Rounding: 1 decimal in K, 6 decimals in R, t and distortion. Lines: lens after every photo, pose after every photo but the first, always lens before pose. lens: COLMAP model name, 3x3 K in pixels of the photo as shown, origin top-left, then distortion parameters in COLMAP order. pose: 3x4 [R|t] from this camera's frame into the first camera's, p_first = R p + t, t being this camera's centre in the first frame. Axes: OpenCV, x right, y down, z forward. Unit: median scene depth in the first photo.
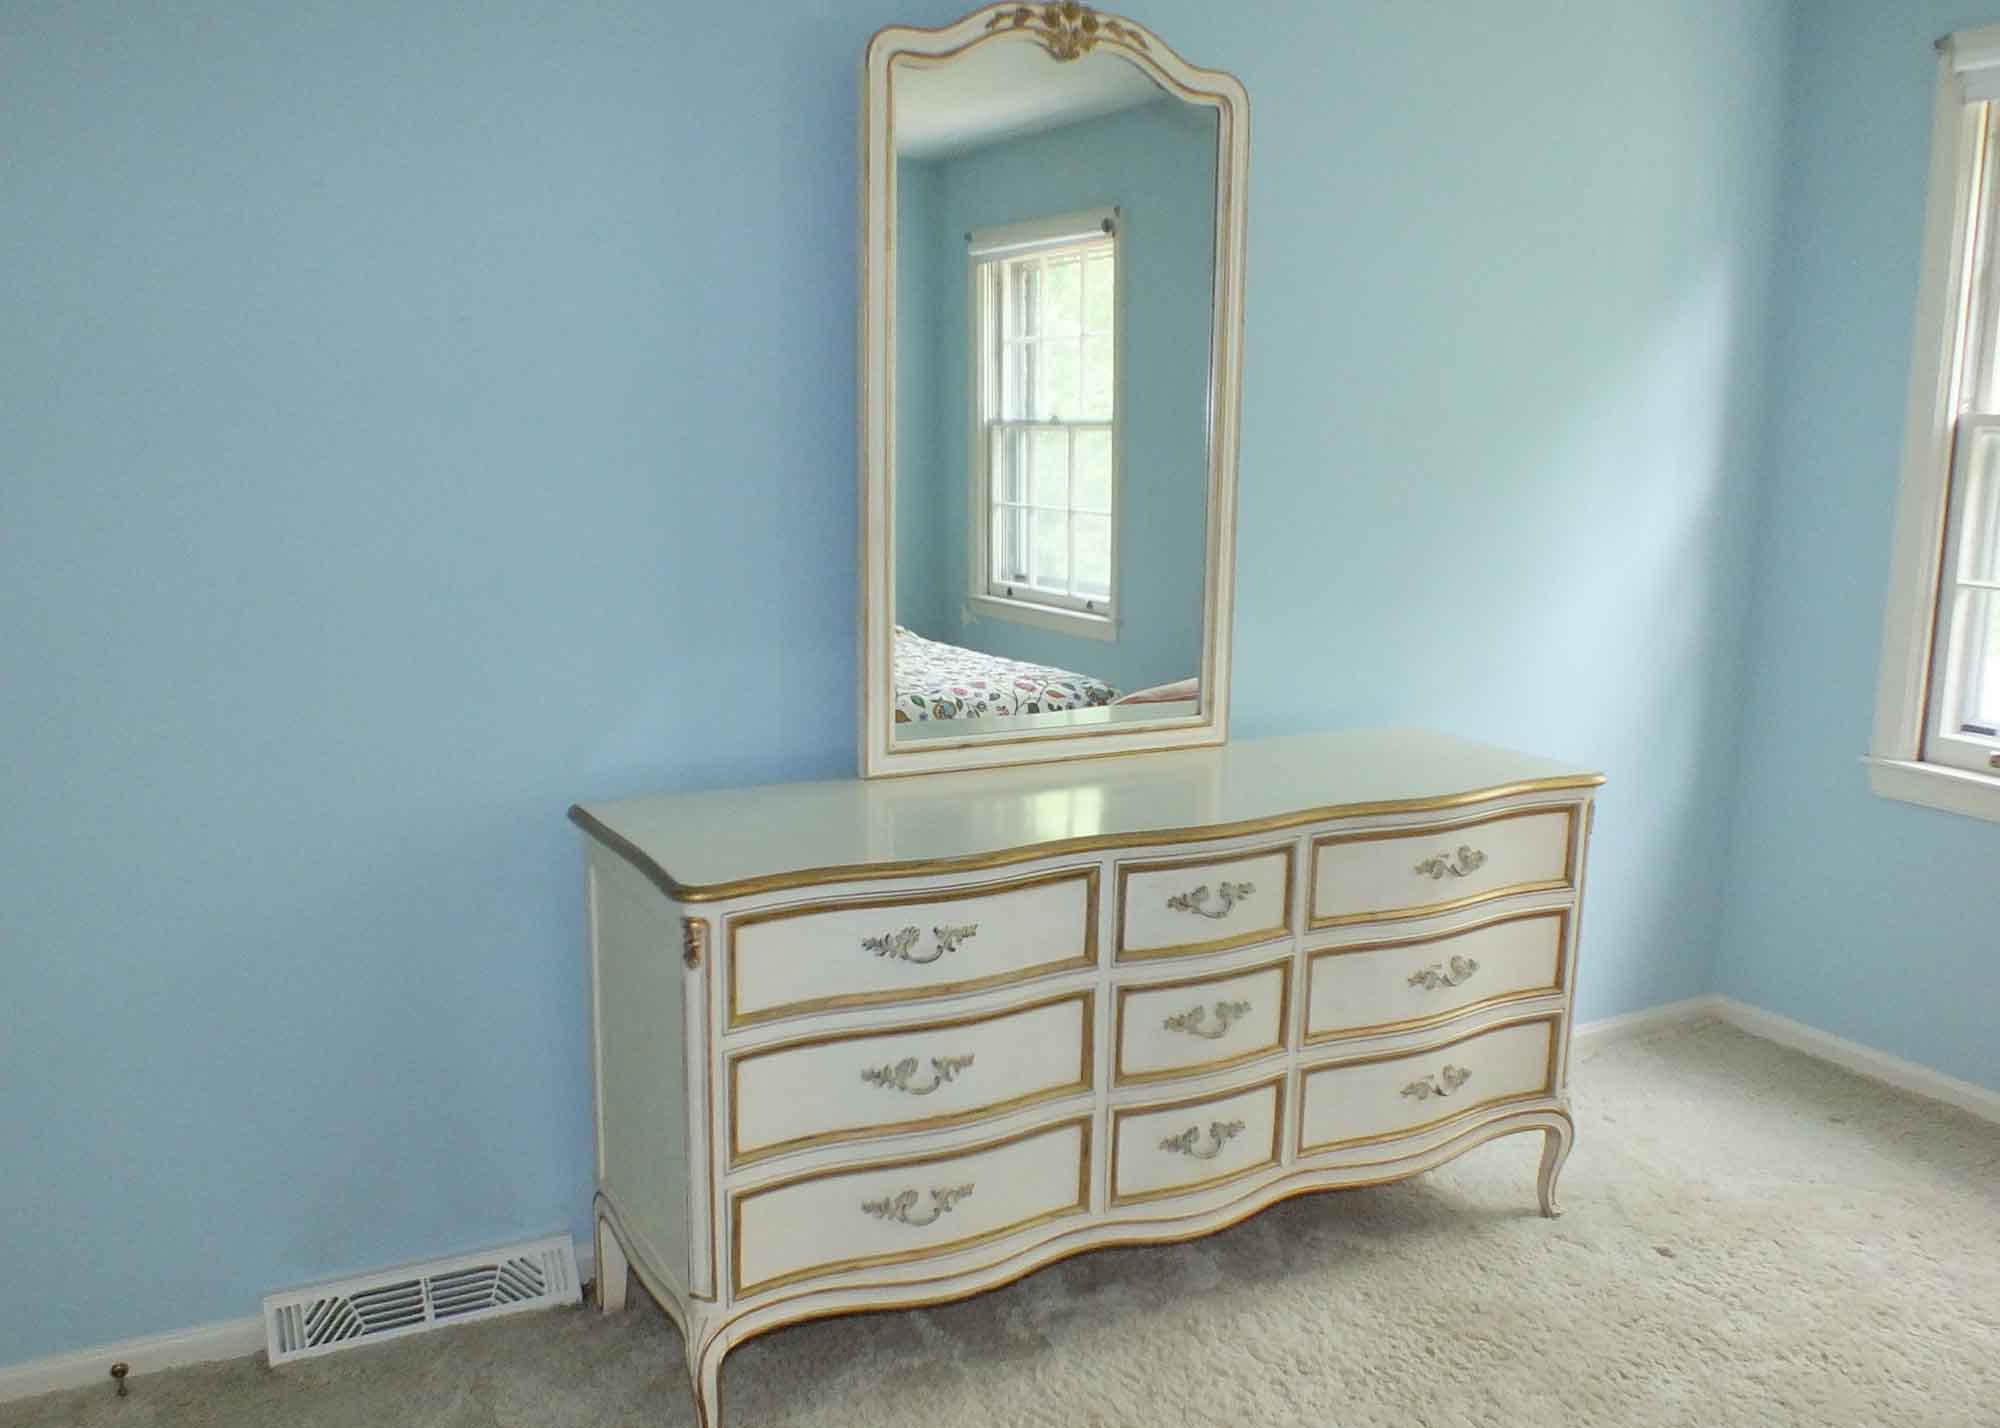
lens RADIAL K [[1712.3, 0, 1006.2], [0, 1712.3, 718.0], [0, 0, 1]] dist [-0.011581, -0.030939]
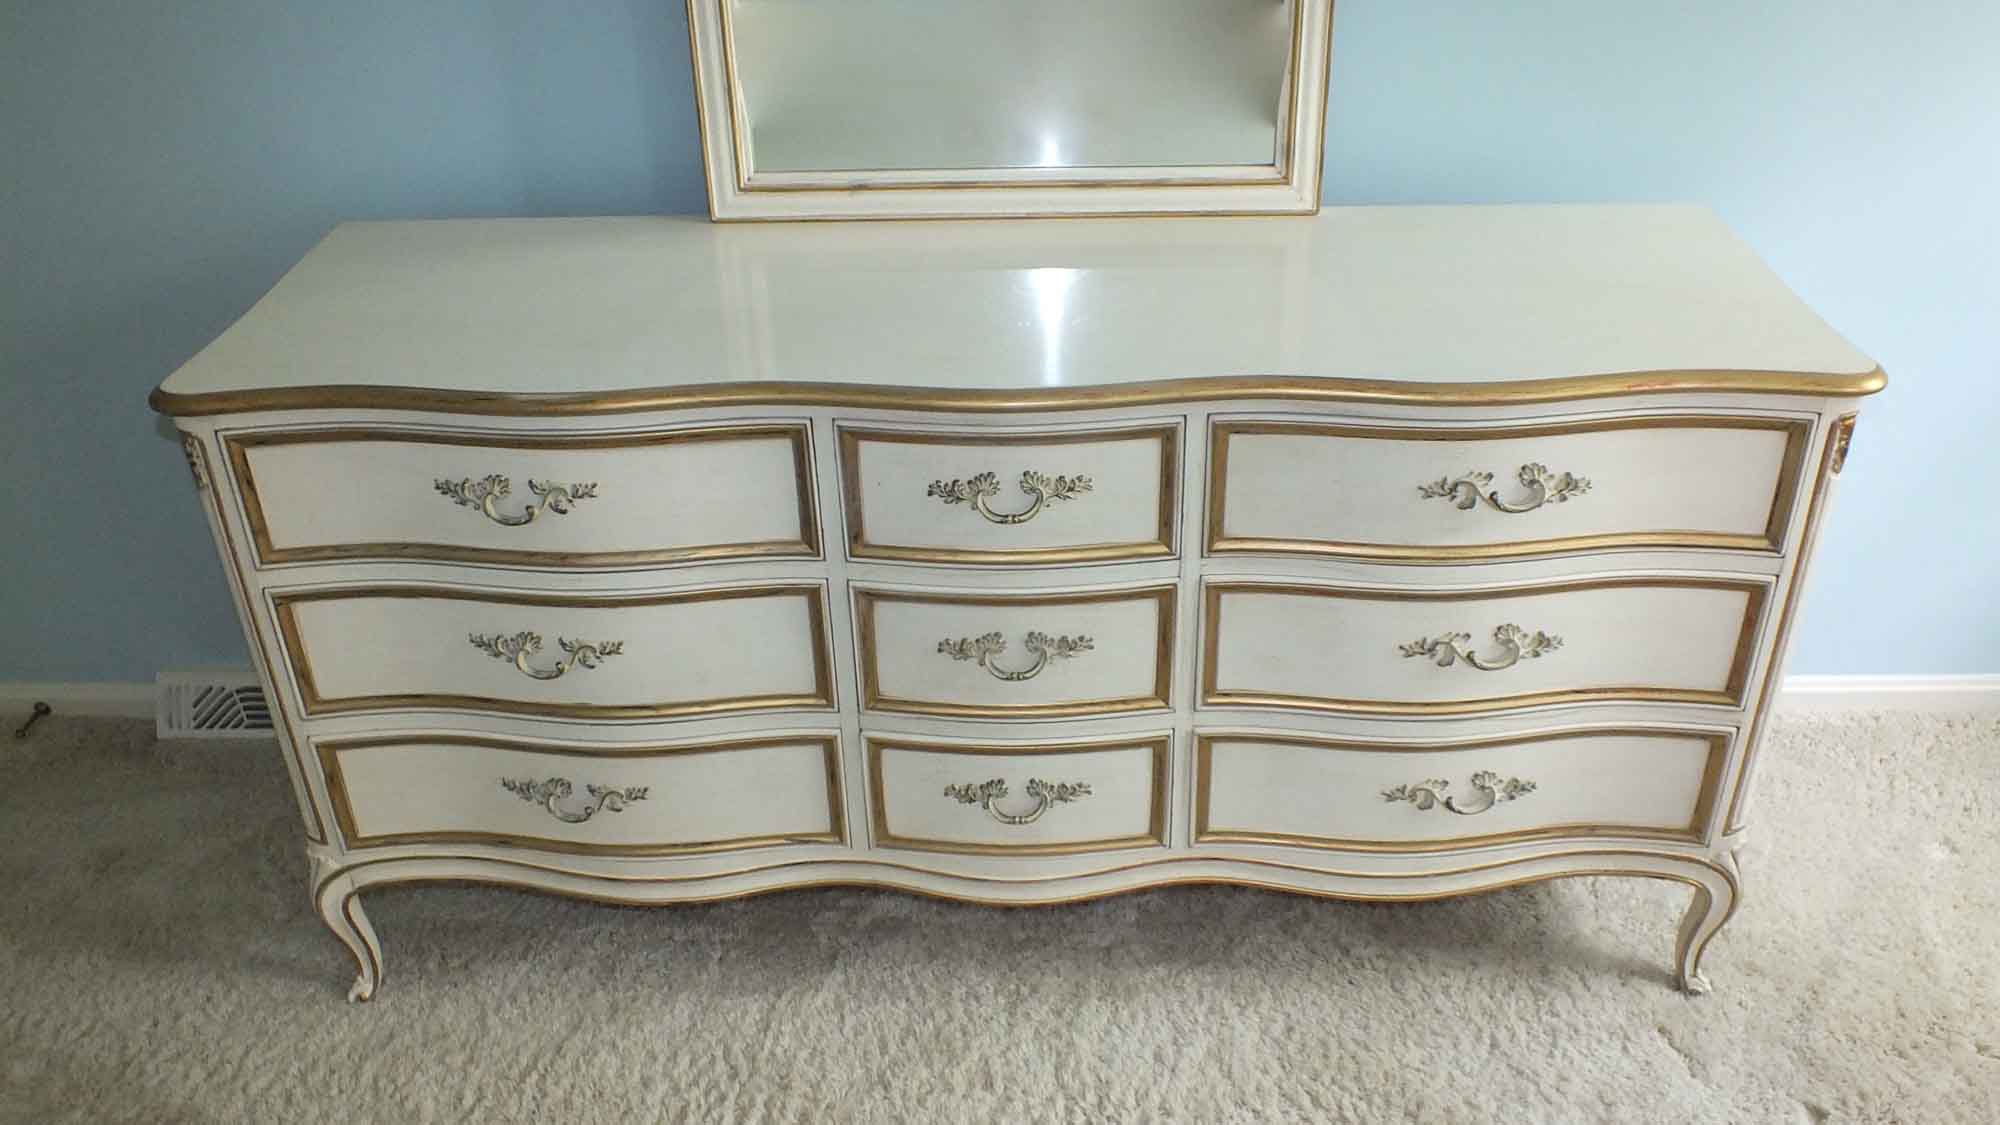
lens RADIAL K [[1643.0, 0, 995.5], [0, 1643.0, 549.7], [0, 0, 1]] dist [-0.017859, -0.001845]
pose [[0.862494, 0.225863, -0.452869, 0.391886], [-0.057218, 0.932663, 0.356182, -0.095436], [0.502822, -0.281292, 0.817340, 0.452144]]
